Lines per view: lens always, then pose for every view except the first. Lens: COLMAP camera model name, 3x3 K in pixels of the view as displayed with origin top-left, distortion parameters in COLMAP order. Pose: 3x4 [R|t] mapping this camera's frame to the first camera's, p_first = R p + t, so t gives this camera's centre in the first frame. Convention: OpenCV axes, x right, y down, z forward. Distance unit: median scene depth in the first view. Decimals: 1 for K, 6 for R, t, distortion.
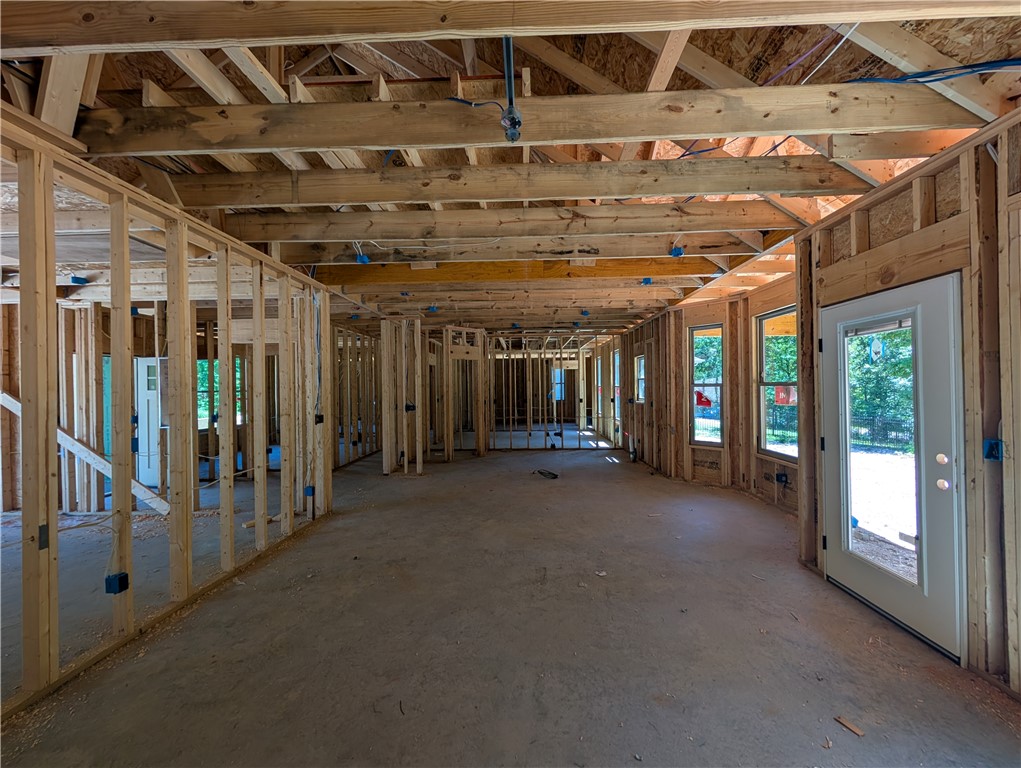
lens RADIAL K [[388.9, 0, 511.8], [0, 388.9, 388.8], [0, 0, 1]] dist [0.000665, 0.000269]
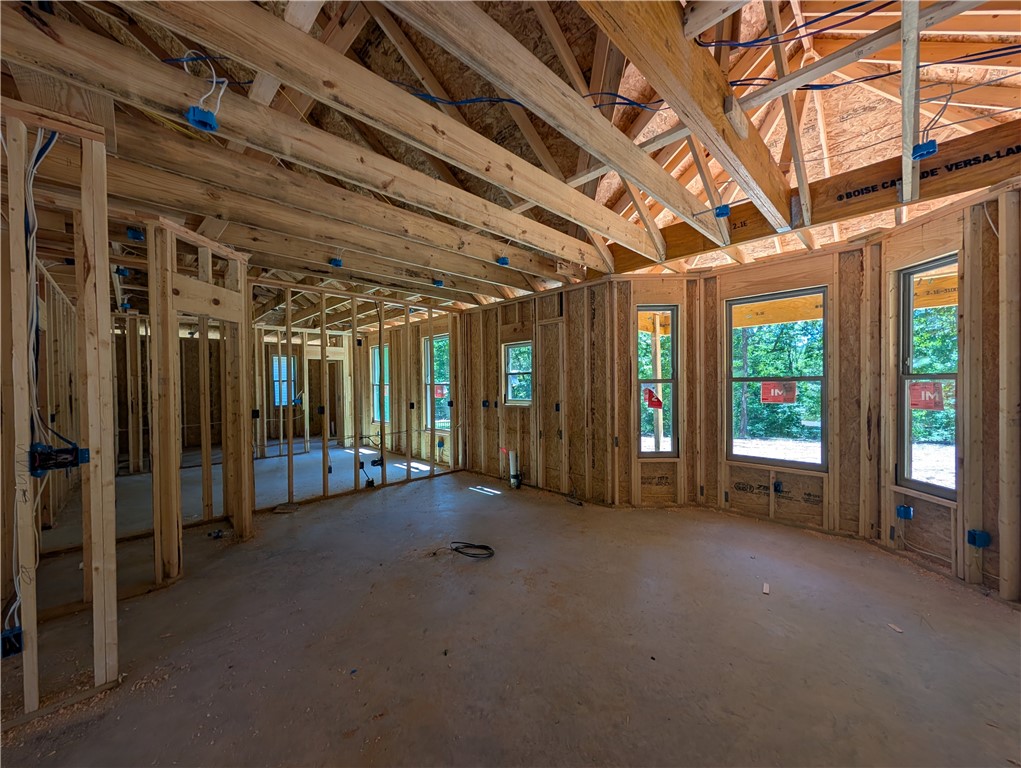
lens RADIAL K [[388.9, 0, 514.4], [0, 388.9, 389.2], [0, 0, 1]] dist [0.000665, 0.000269]
pose [[0.689111, -0.007246, 0.724620, -0.419430], [0.006227, 0.999972, 0.004078, 0.003802], [-0.724629, 0.001702, 0.689137, 1.020551]]
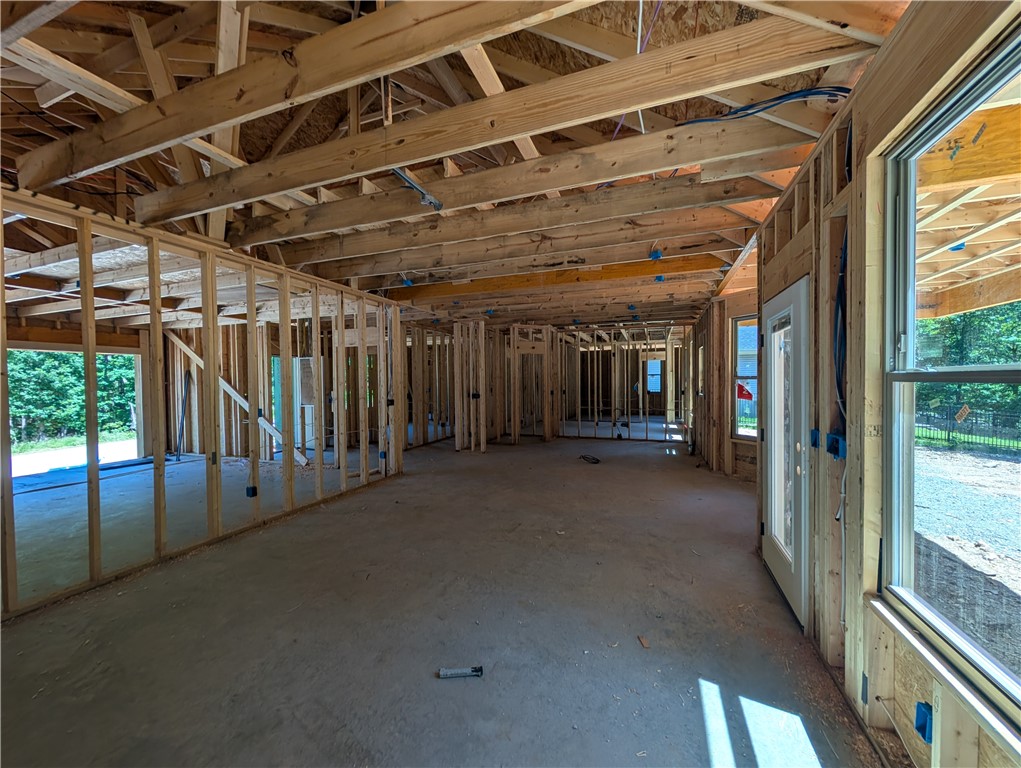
lens RADIAL K [[388.9, 0, 510.5], [0, 388.9, 390.0], [0, 0, 1]] dist [0.000665, 0.000269]
pose [[0.947376, 0.012551, -0.319877, 0.384951], [-0.004183, 0.999631, 0.026832, -0.003585], [0.320096, -0.024082, 0.947079, -0.160407]]
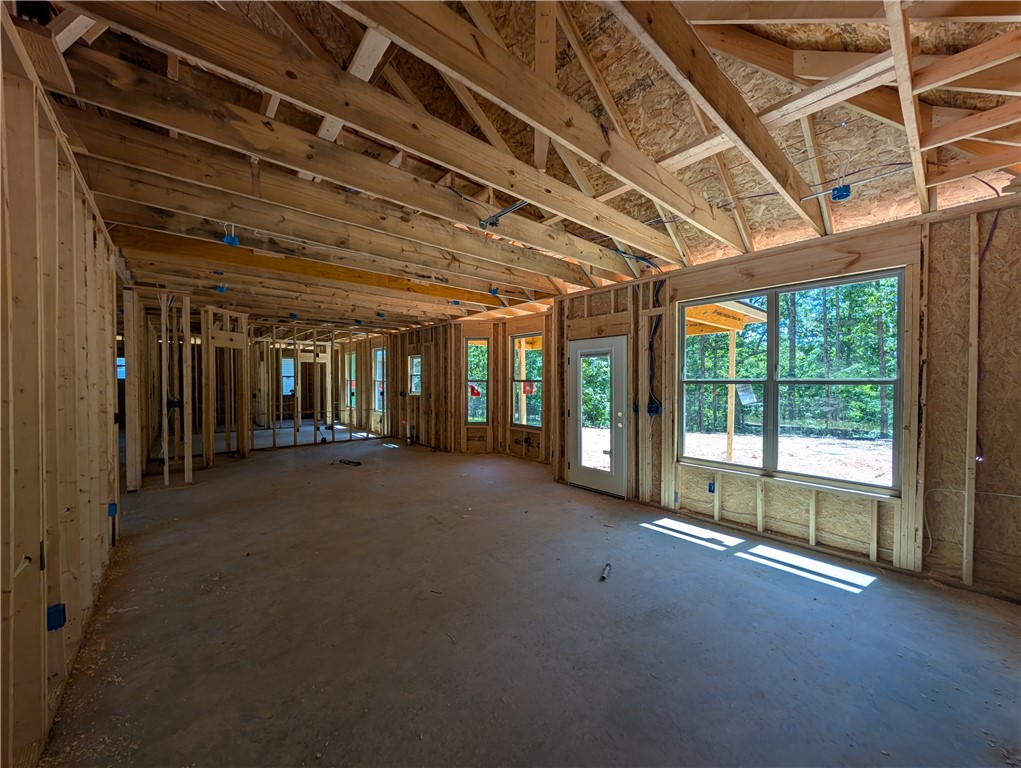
lens RADIAL K [[388.9, 0, 515.7], [0, 388.9, 390.1], [0, 0, 1]] dist [0.000665, 0.000269]
pose [[0.726157, -0.002781, 0.687523, -0.533040], [-0.008544, 0.999878, 0.013068, 0.005472], [-0.687476, -0.015363, 0.726045, -0.145300]]
